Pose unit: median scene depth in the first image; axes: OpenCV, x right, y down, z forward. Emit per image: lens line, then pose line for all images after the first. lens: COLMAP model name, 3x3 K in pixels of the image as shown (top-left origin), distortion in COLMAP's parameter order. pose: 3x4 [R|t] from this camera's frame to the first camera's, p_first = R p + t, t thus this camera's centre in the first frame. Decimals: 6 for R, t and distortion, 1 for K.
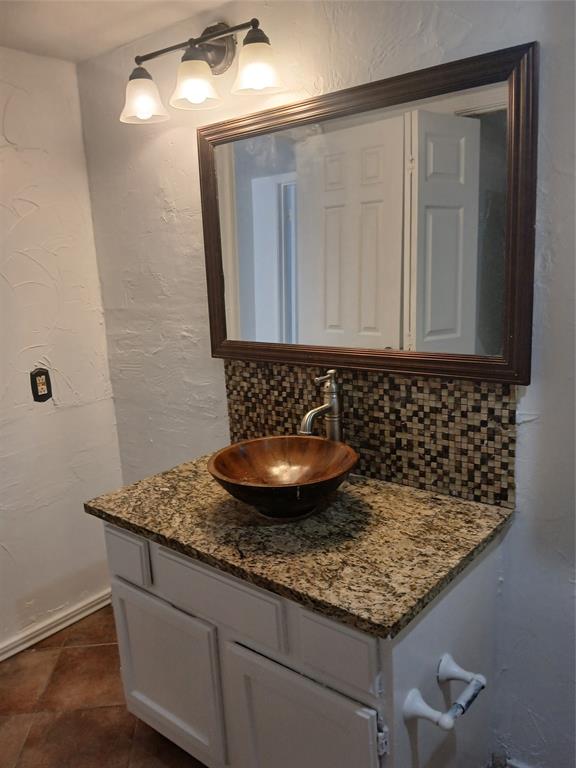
lens RADIAL K [[596.8, 0, 280.4], [0, 596.8, 383.0], [0, 0, 1]] dist [0.077898, -0.181203]
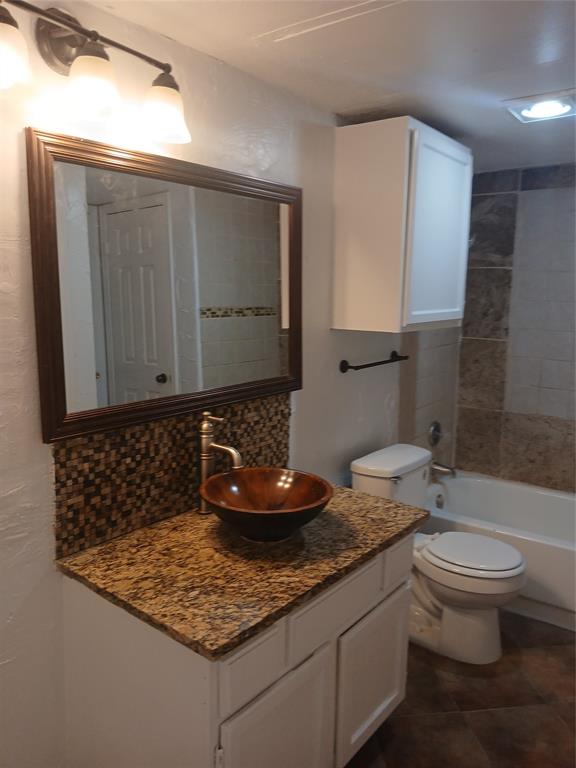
lens RADIAL K [[596.8, 0, 280.4], [0, 596.8, 383.0], [0, 0, 1]] dist [0.077898, -0.181203]
pose [[-0.028335, -0.106967, 0.993859, -0.969238], [0.195386, 0.974487, 0.110452, -0.162838], [-0.980317, 0.197316, -0.006712, 0.845413]]
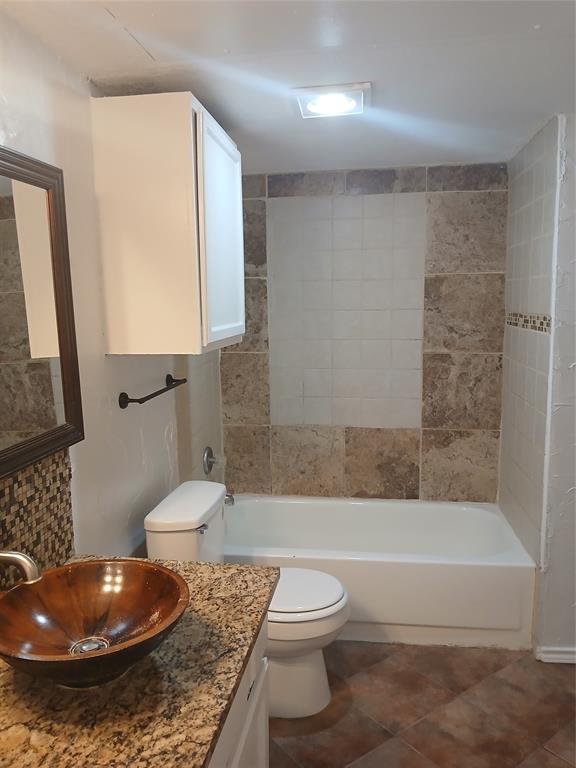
lens RADIAL K [[598.0, 0, 299.3], [0, 598.0, 380.1], [0, 0, 1]] dist [0.081833, -0.175812]
pose [[-0.535466, -0.055310, 0.842744, -0.676039], [0.213896, 0.956439, 0.198678, -0.207260], [-0.817022, 0.286645, -0.500310, 0.969068]]
